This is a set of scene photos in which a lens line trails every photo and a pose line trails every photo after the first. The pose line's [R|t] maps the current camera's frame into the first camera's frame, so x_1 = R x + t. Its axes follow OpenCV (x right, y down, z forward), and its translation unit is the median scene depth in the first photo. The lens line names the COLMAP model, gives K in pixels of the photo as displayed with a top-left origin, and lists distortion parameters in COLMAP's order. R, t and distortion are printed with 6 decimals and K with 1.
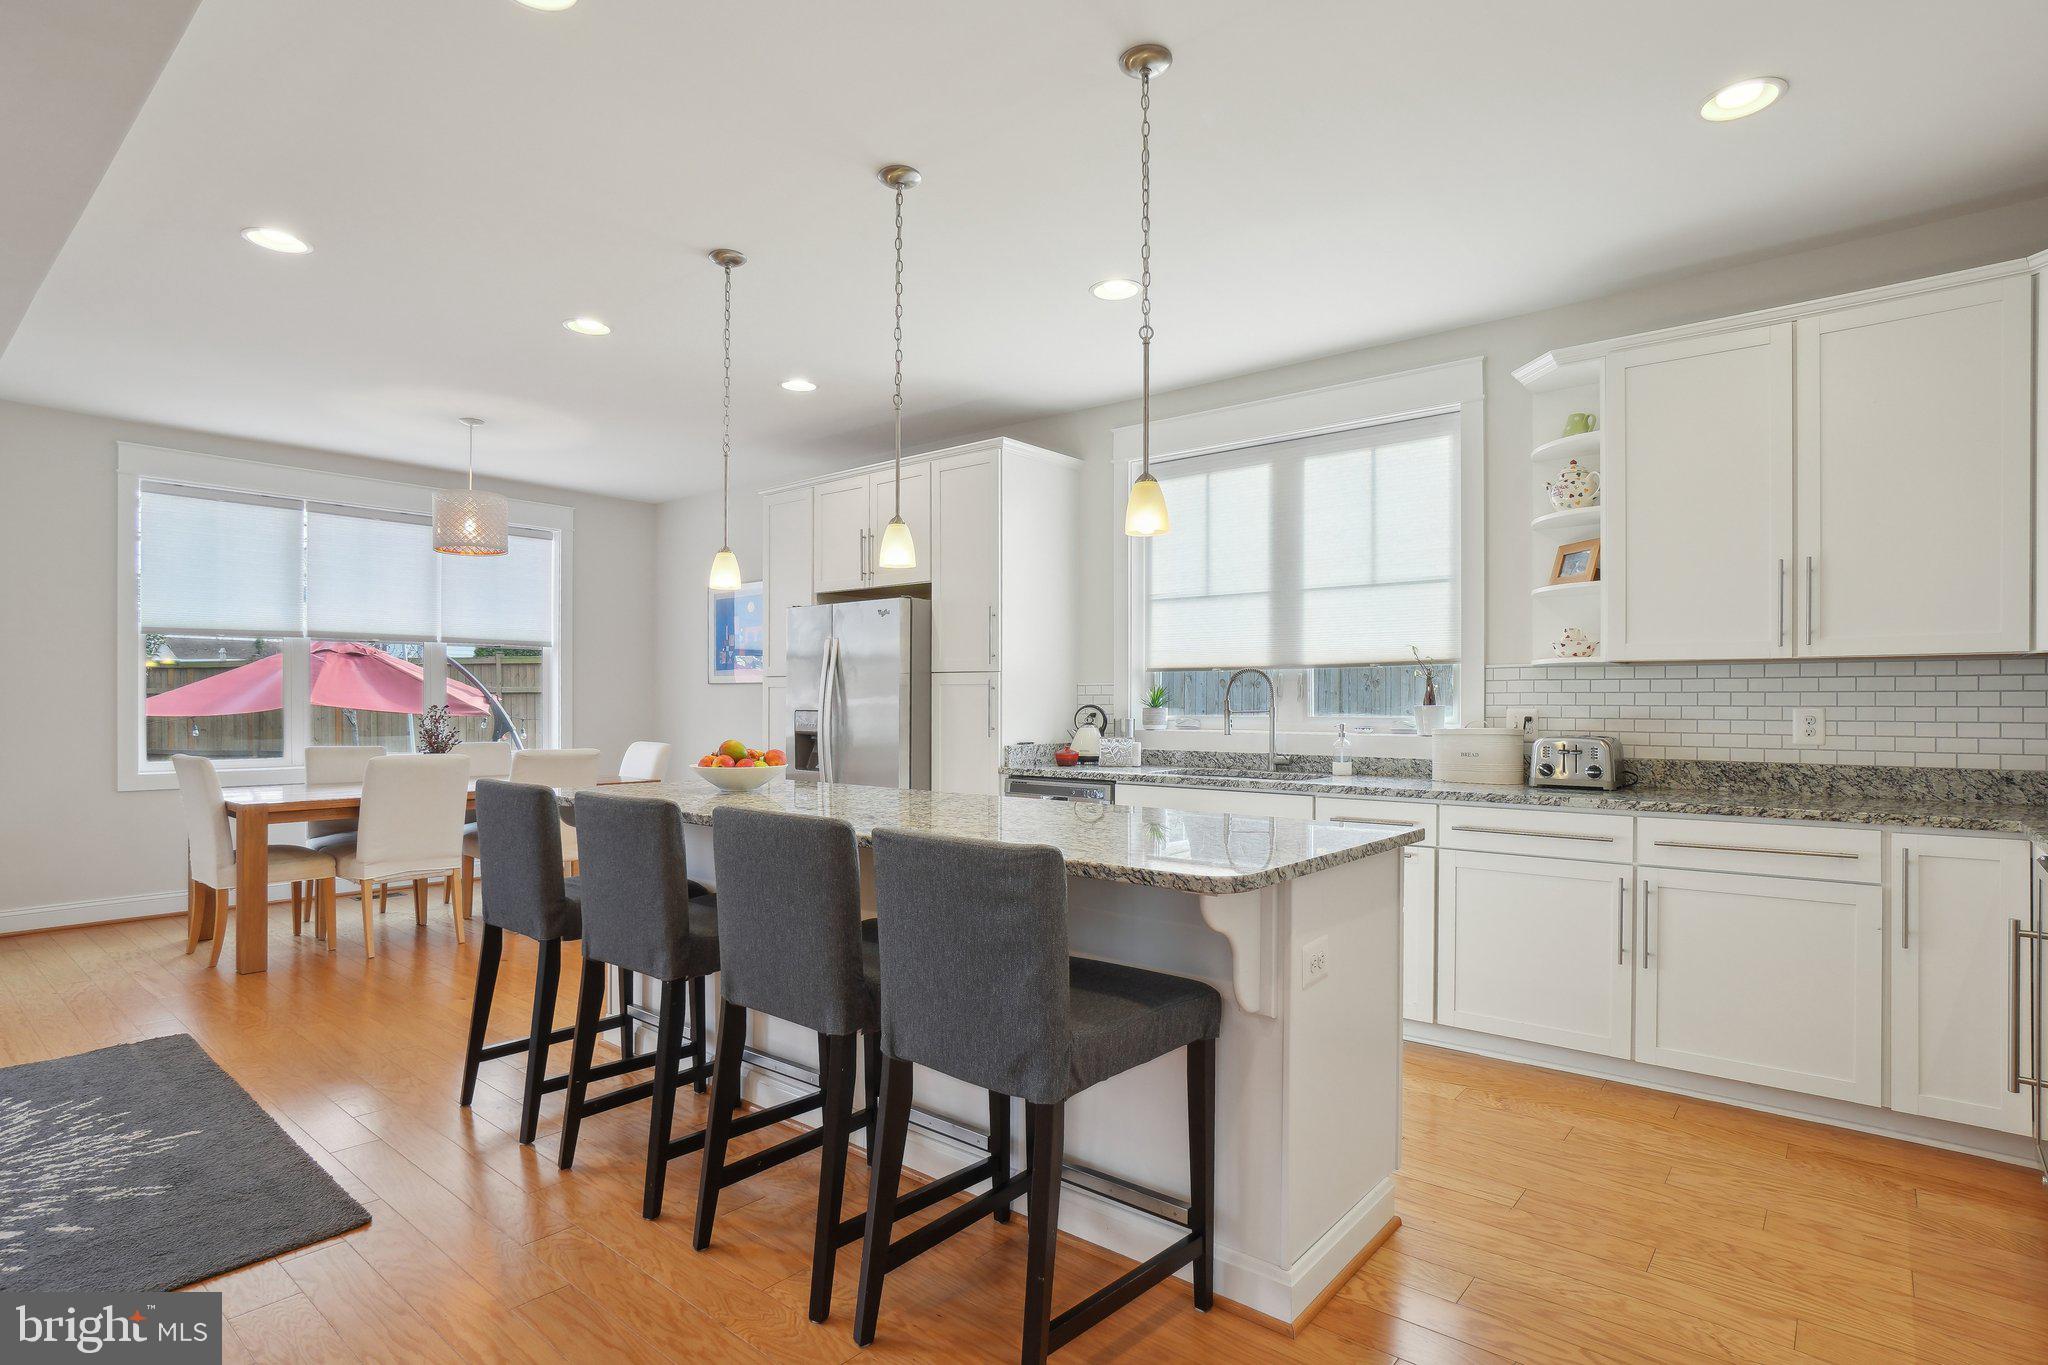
lens RADIAL K [[989.4, 0, 1028.0], [0, 989.4, 711.3], [0, 0, 1]] dist [-0.042206, 0.007304]
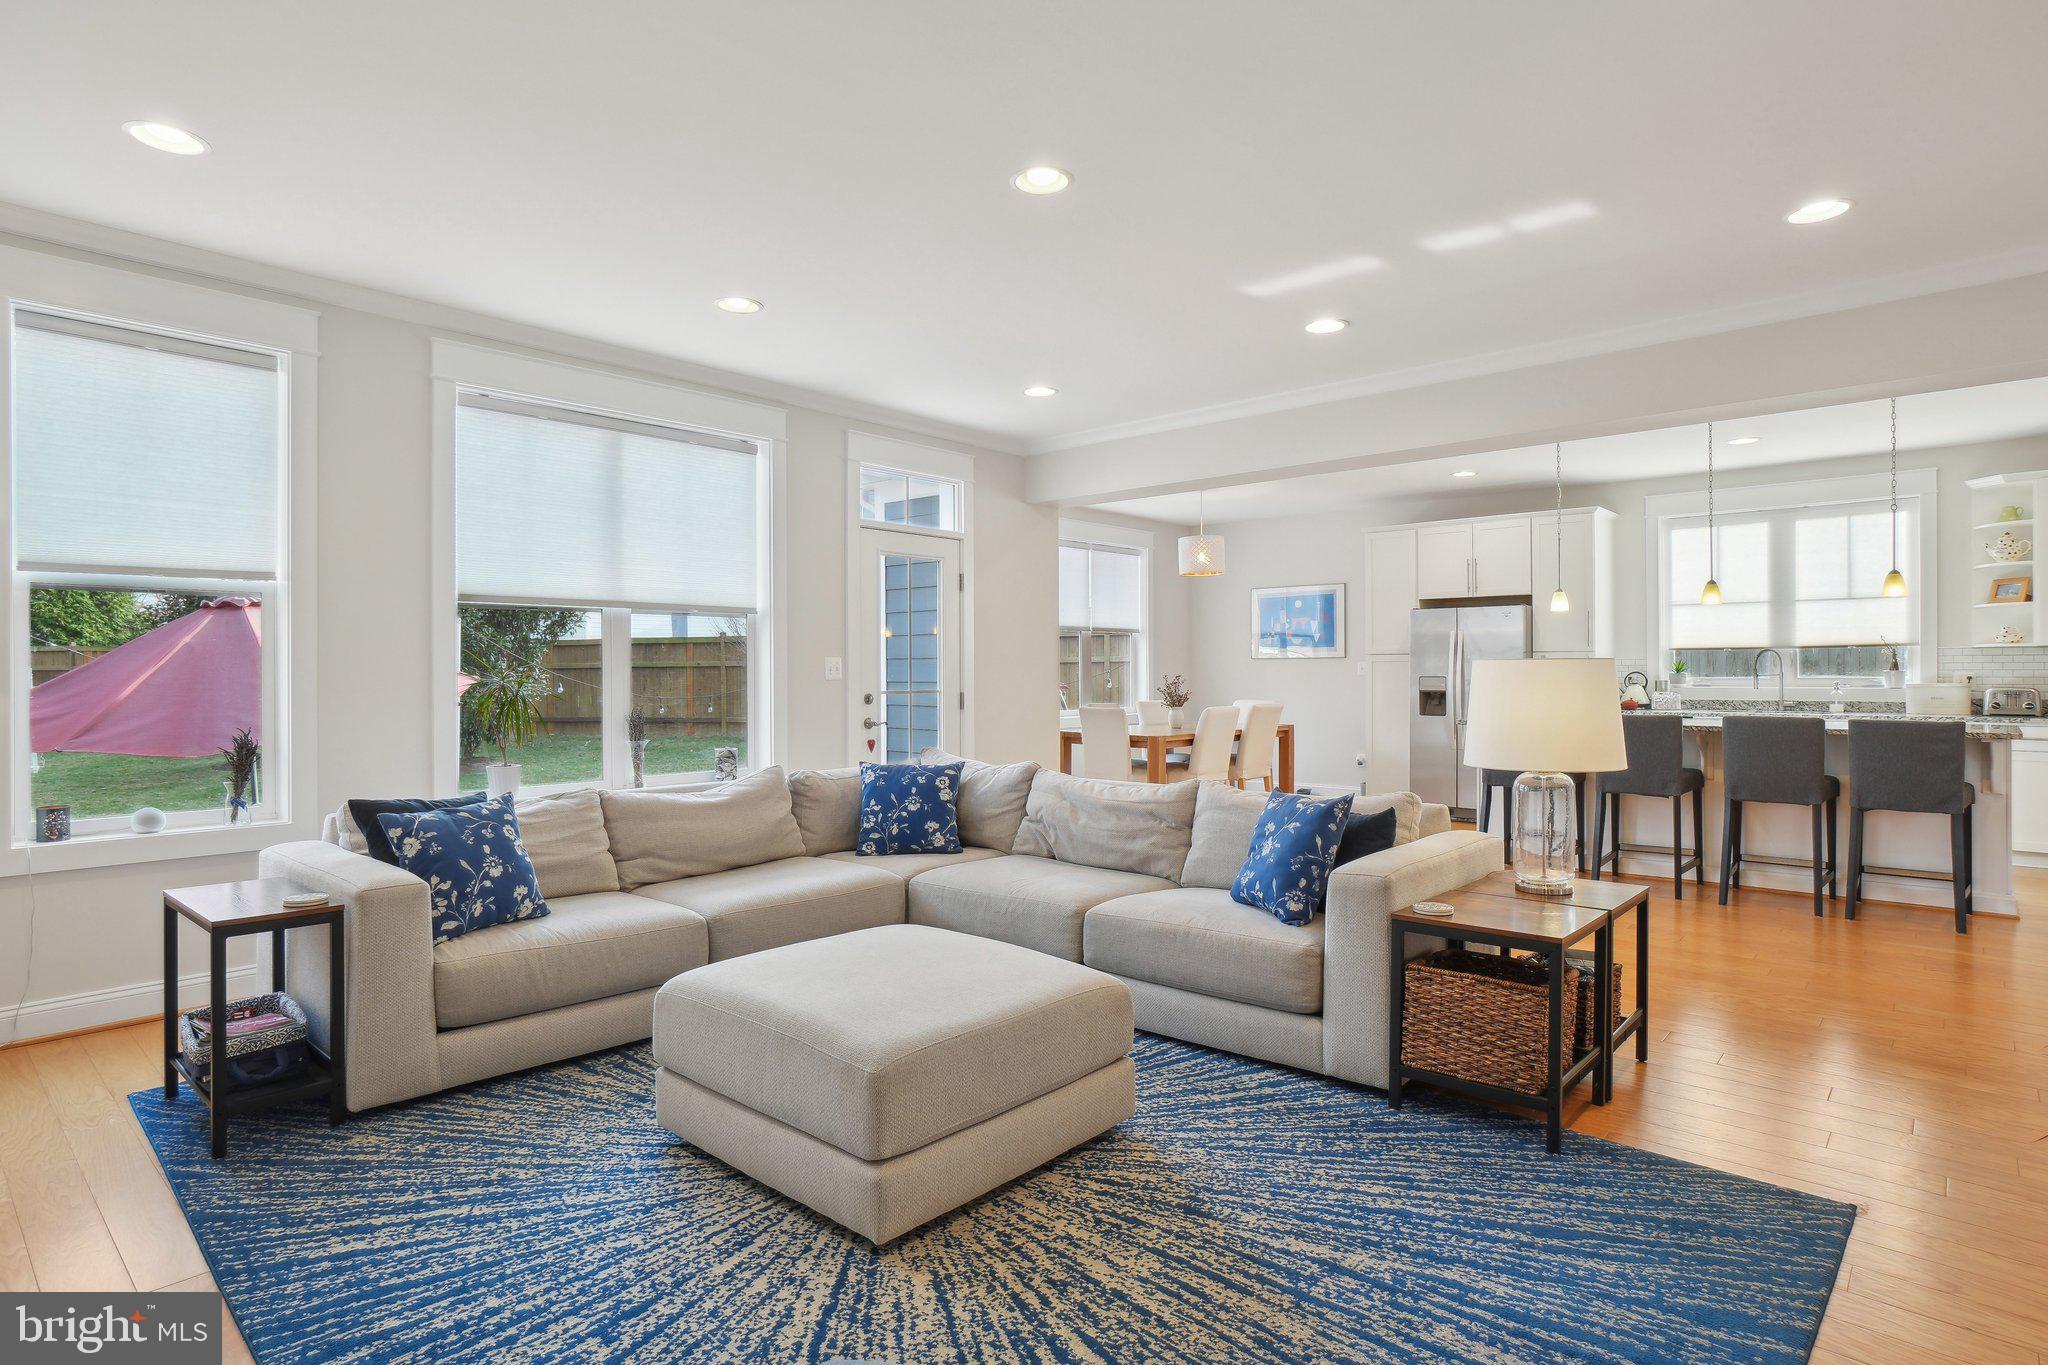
lens RADIAL K [[1069.9, 0, 1039.0], [0, 1069.9, 682.1], [0, 0, 1]] dist [-0.001486, 0.004139]
pose [[0.999456, -0.009768, -0.031497, -0.837970], [0.010005, 0.999923, 0.007387, -0.011918], [0.031423, -0.007698, 0.999477, -0.741953]]
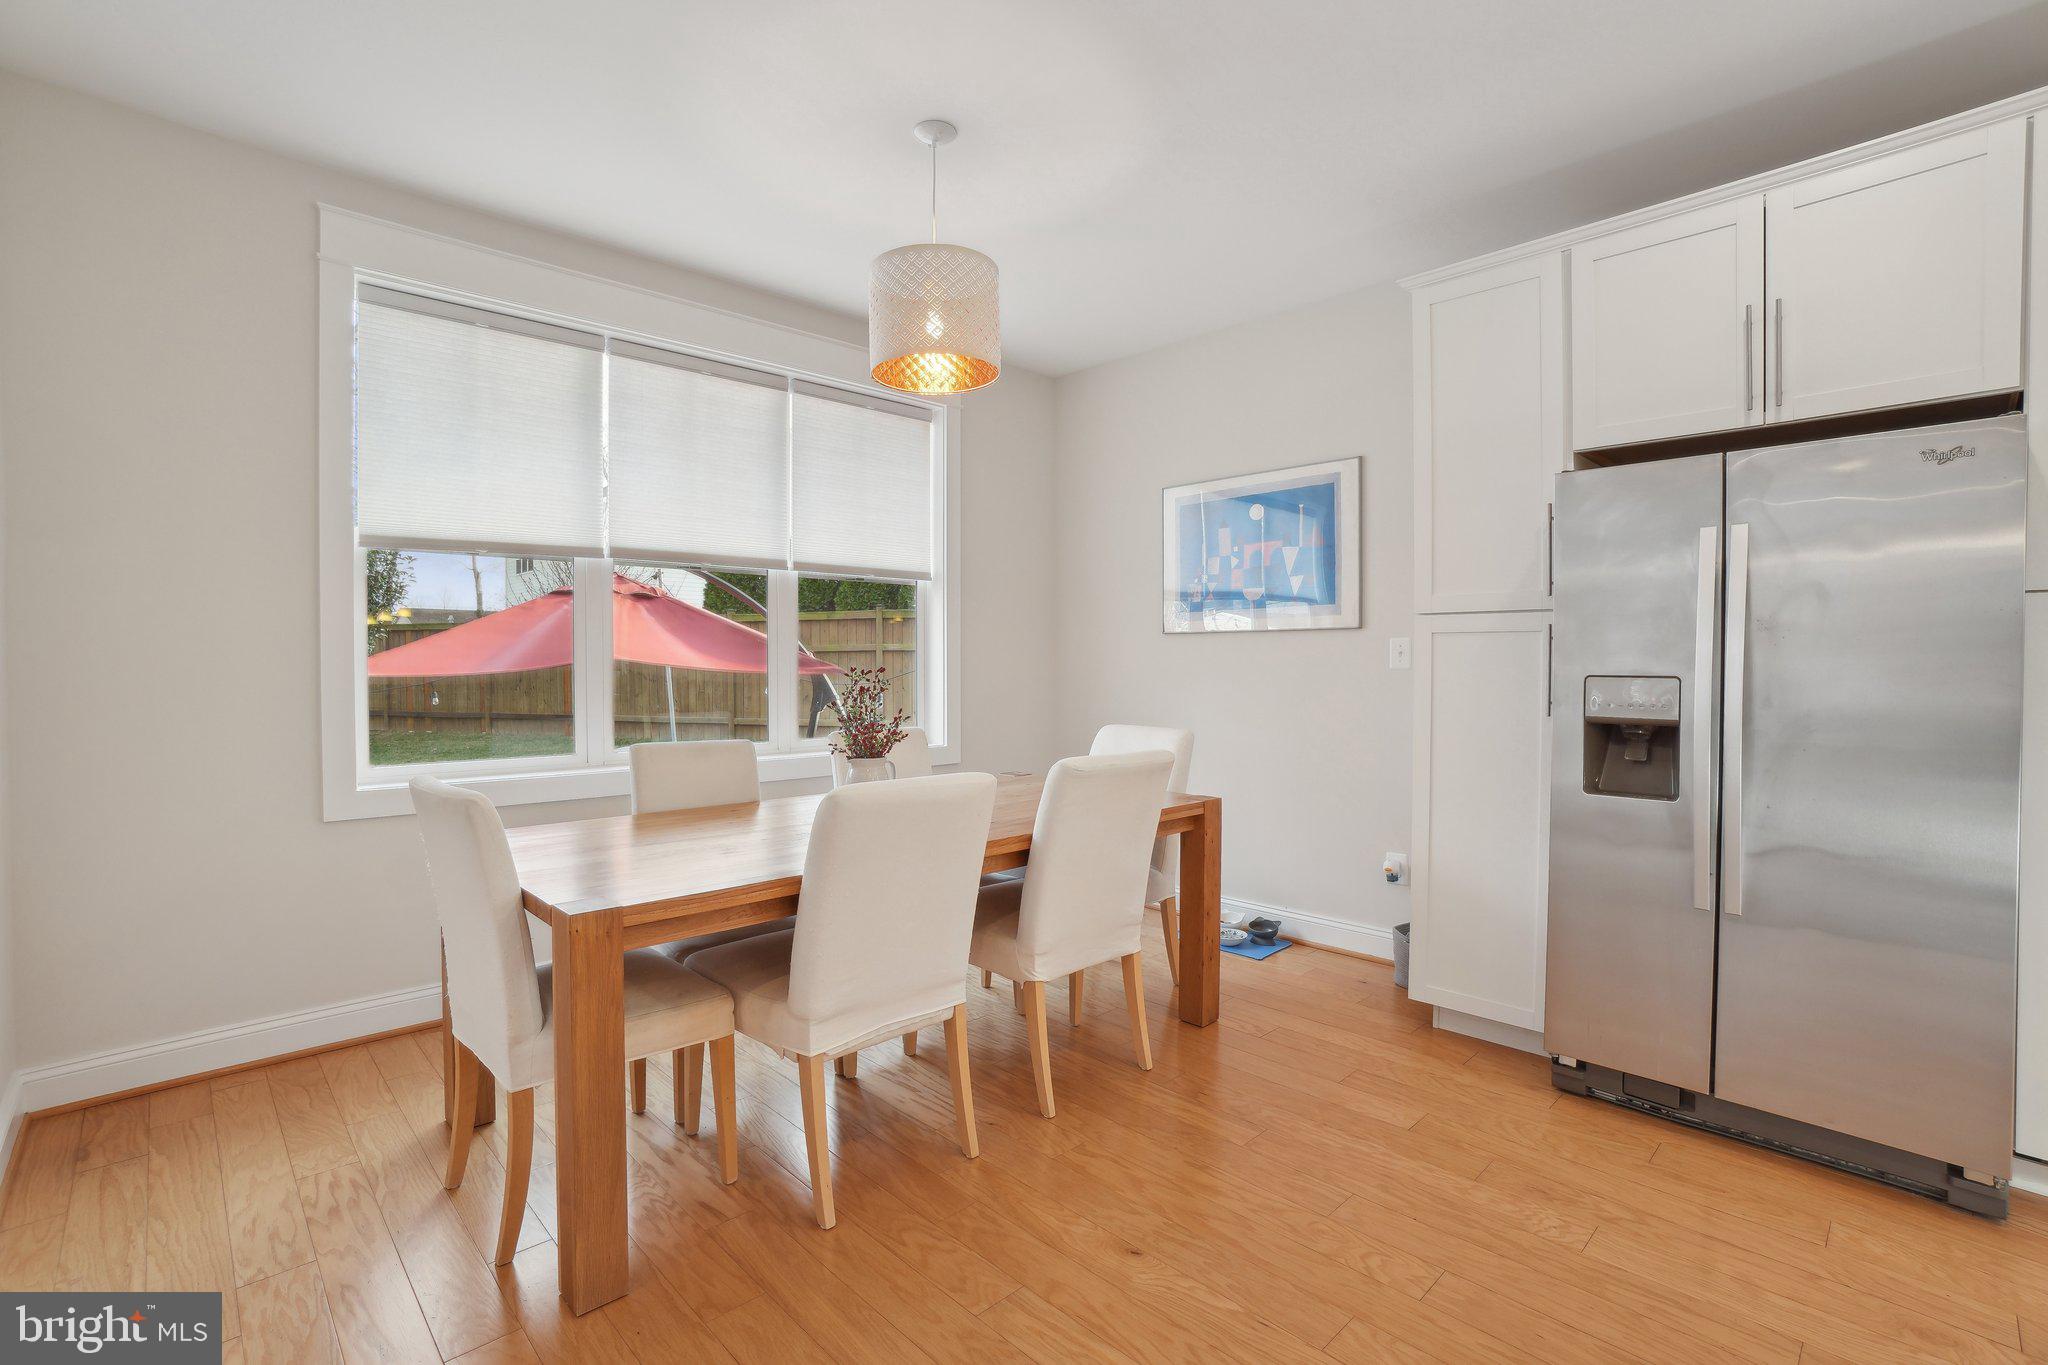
lens RADIAL K [[925.7, 0, 1015.8], [0, 925.7, 673.6], [0, 0, 1]] dist [-0.033716, 0.000807]
pose [[0.990470, -0.004373, -0.137663, -0.491615], [0.004930, 0.999981, 0.003707, -0.004989], [0.137644, -0.004350, 0.990472, 0.548824]]
